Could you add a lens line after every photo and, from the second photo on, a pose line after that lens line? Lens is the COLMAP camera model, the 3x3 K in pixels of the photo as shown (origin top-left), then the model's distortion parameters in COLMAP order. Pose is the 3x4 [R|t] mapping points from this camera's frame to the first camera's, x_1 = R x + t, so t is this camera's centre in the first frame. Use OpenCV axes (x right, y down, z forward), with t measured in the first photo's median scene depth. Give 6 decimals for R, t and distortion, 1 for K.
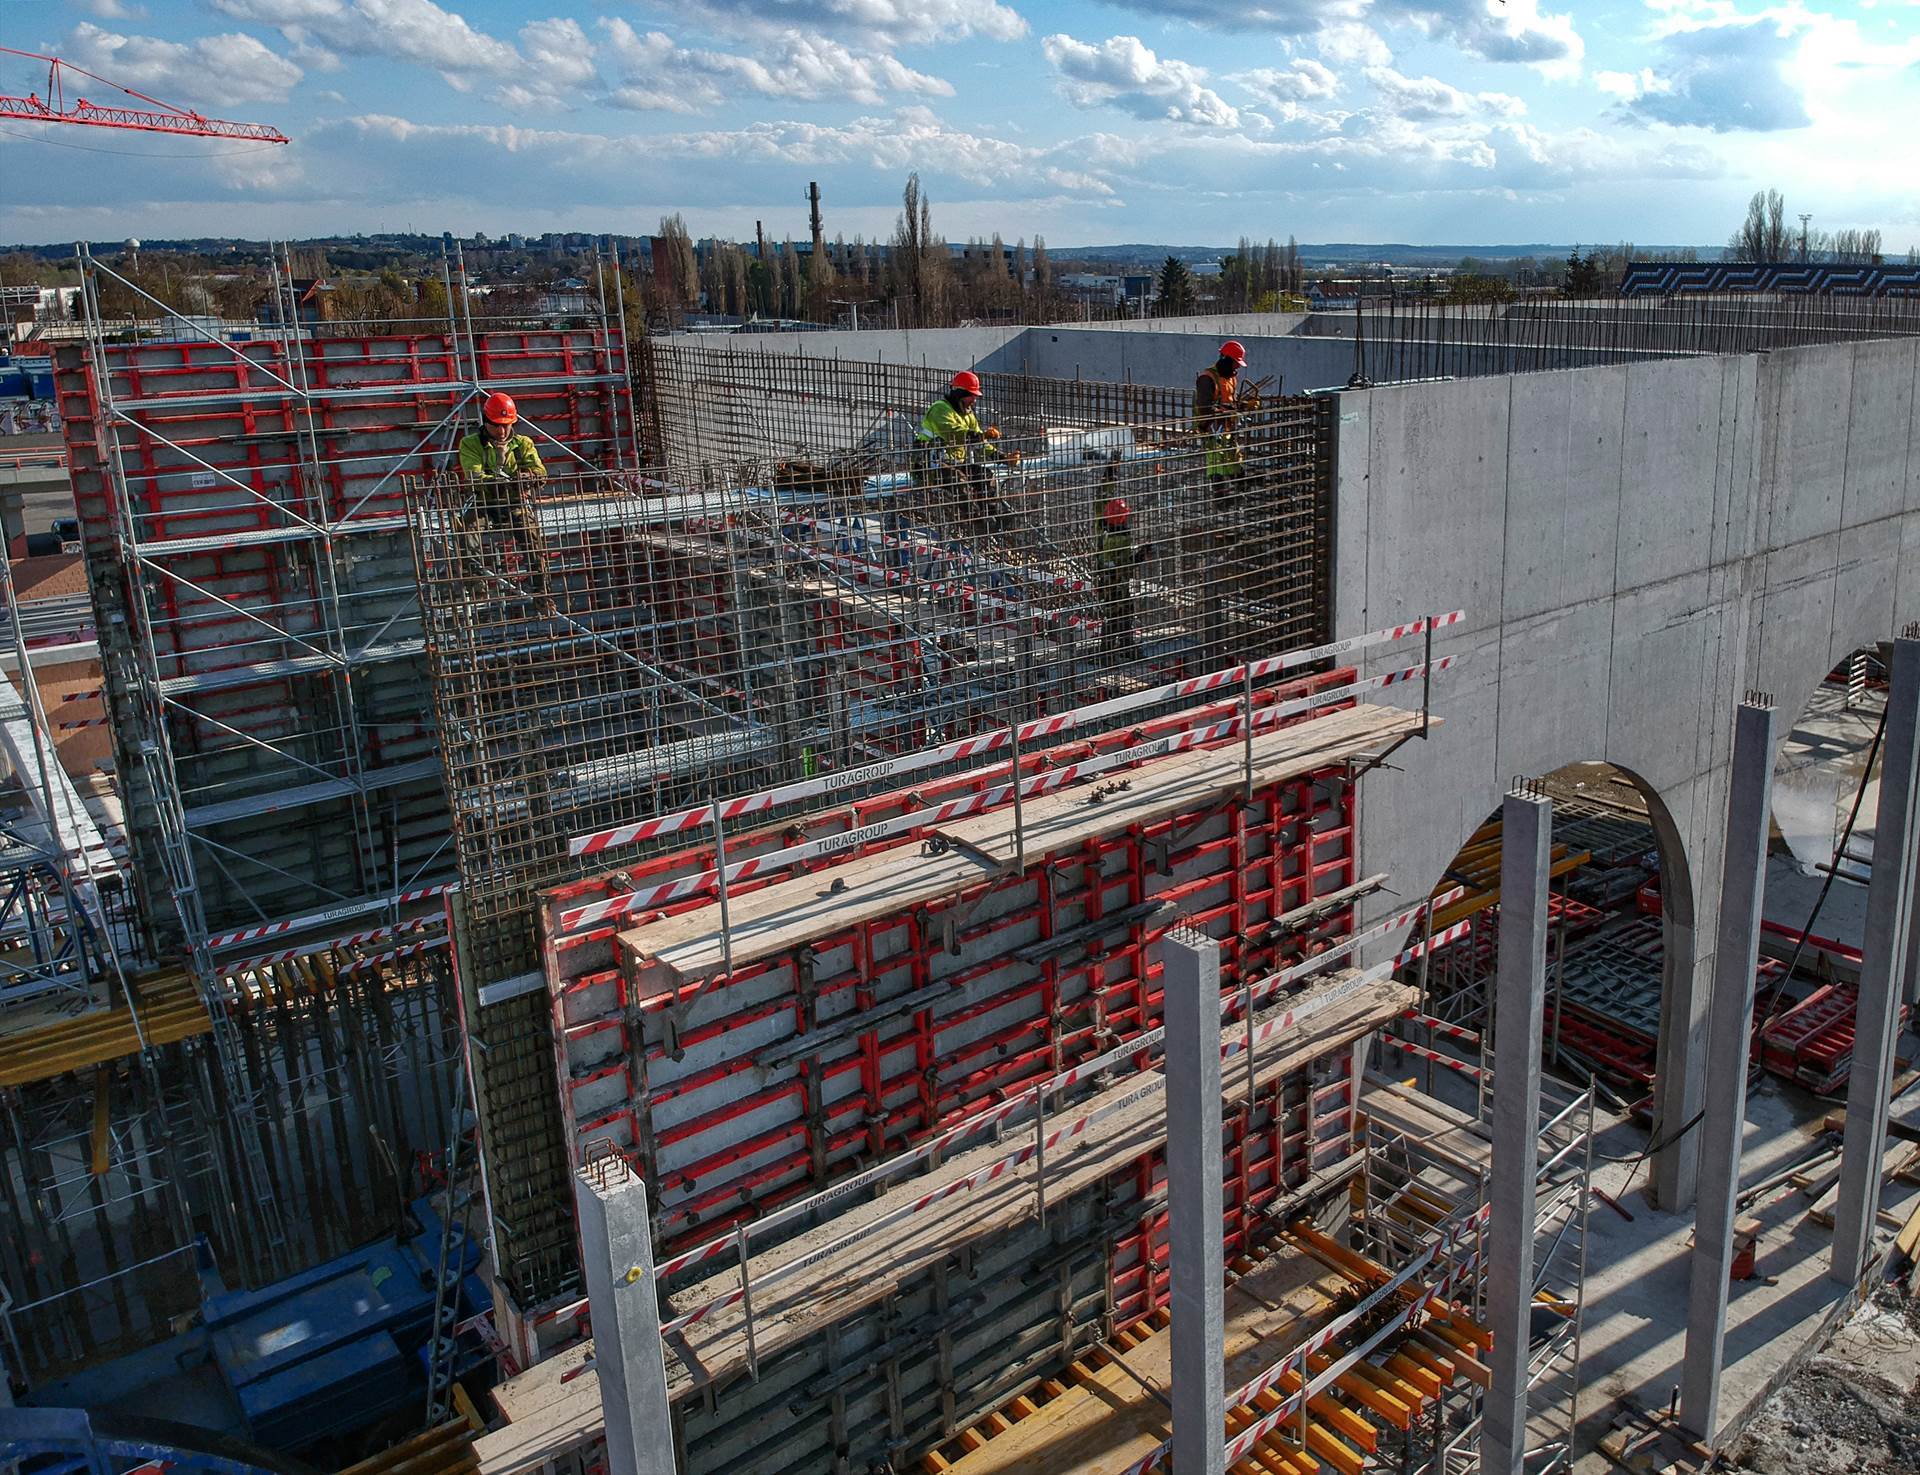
lens RADIAL K [[1520.4, 0, 960.0], [0, 1520.4, 737.5], [0, 0, 1]] dist [0.005298, -0.000345]
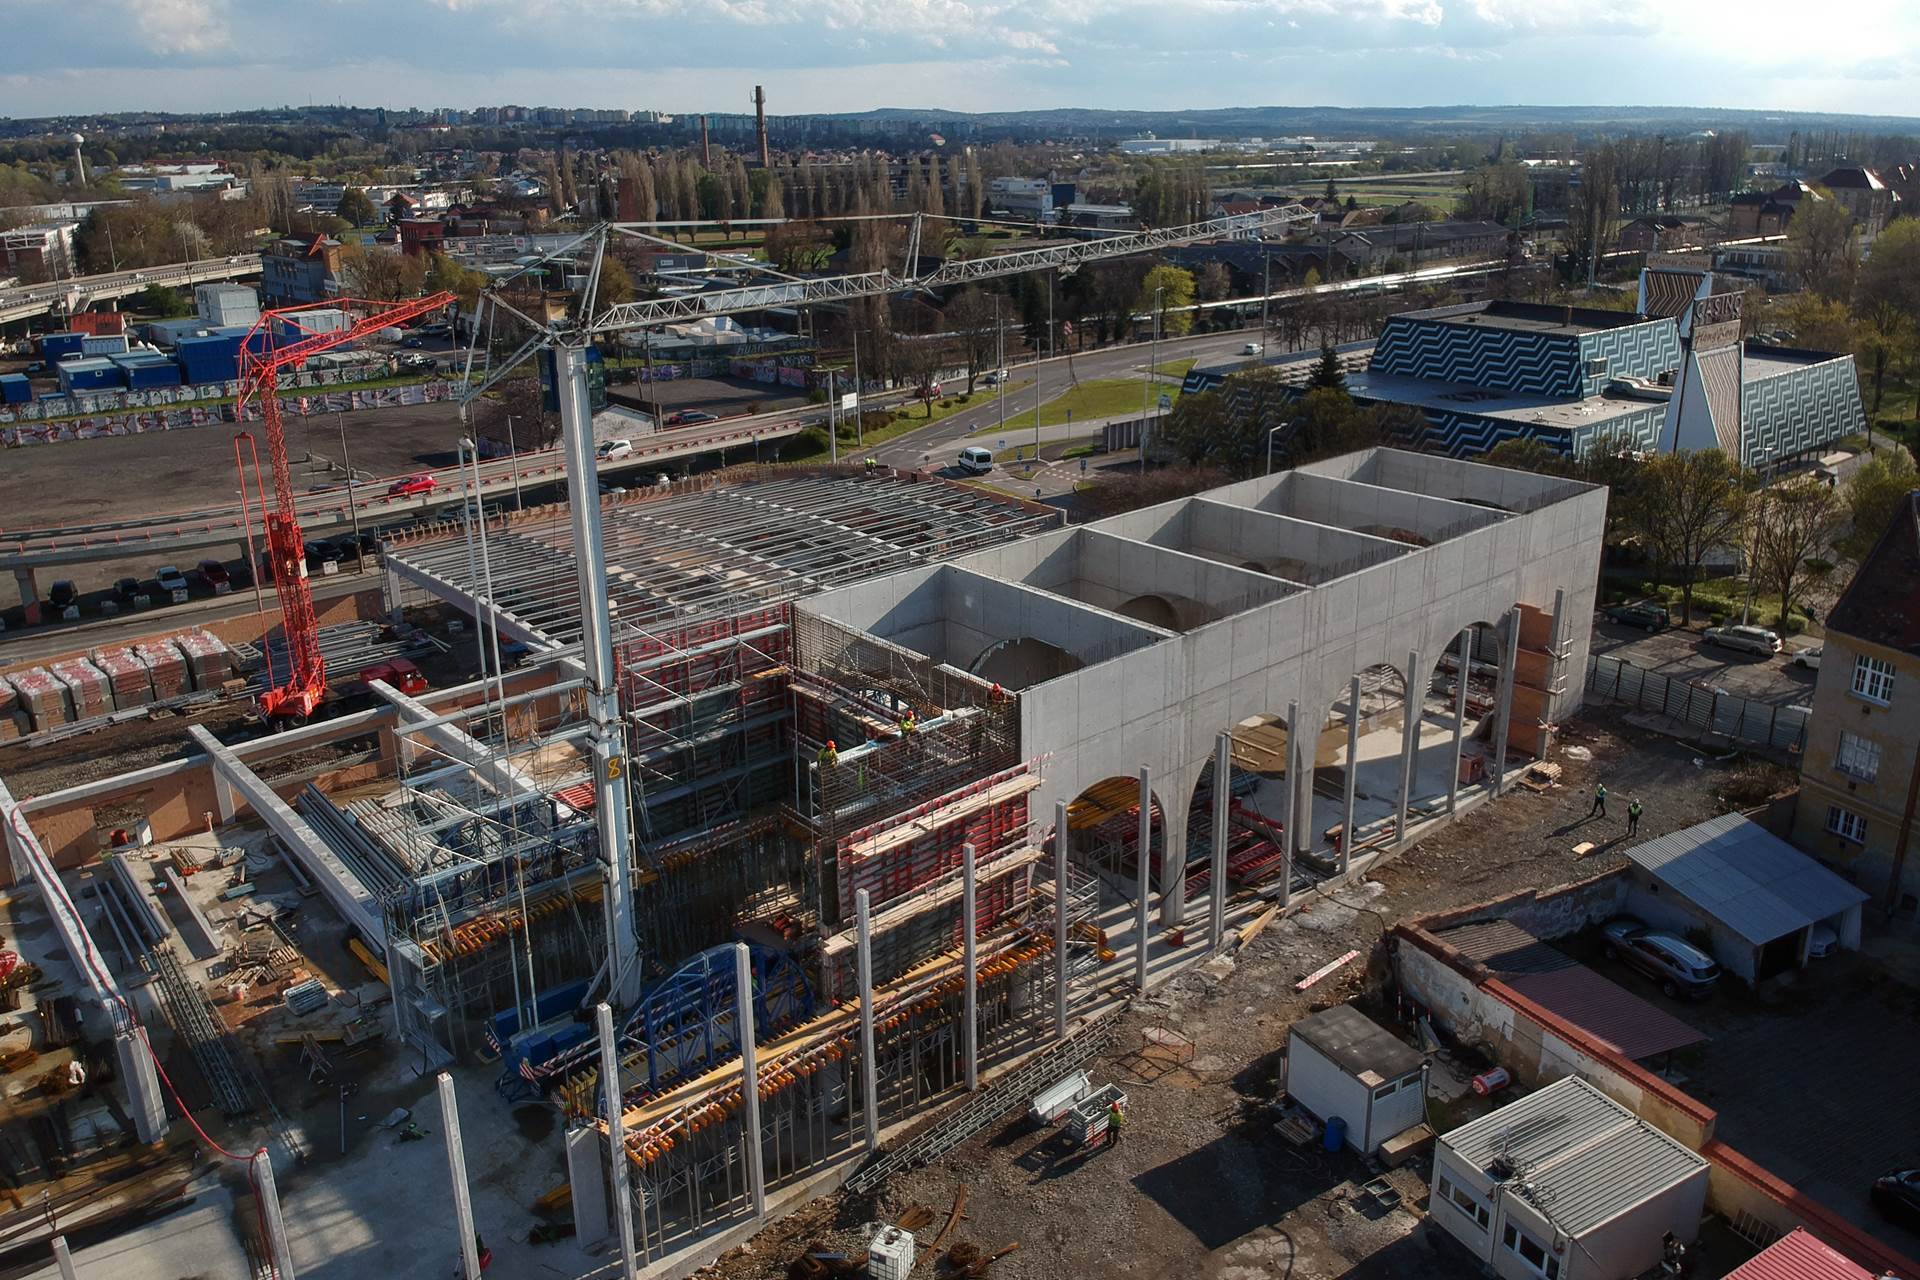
lens RADIAL K [[1501.7, 0, 960.0], [0, 1501.7, 640.0], [0, 0, 1]] dist [0.000227, 0.000046]
pose [[0.998023, 0.017060, 0.060484, -0.139930], [-0.021393, 0.997194, 0.071739, -0.702852], [-0.059091, -0.072891, 0.995588, -2.962508]]
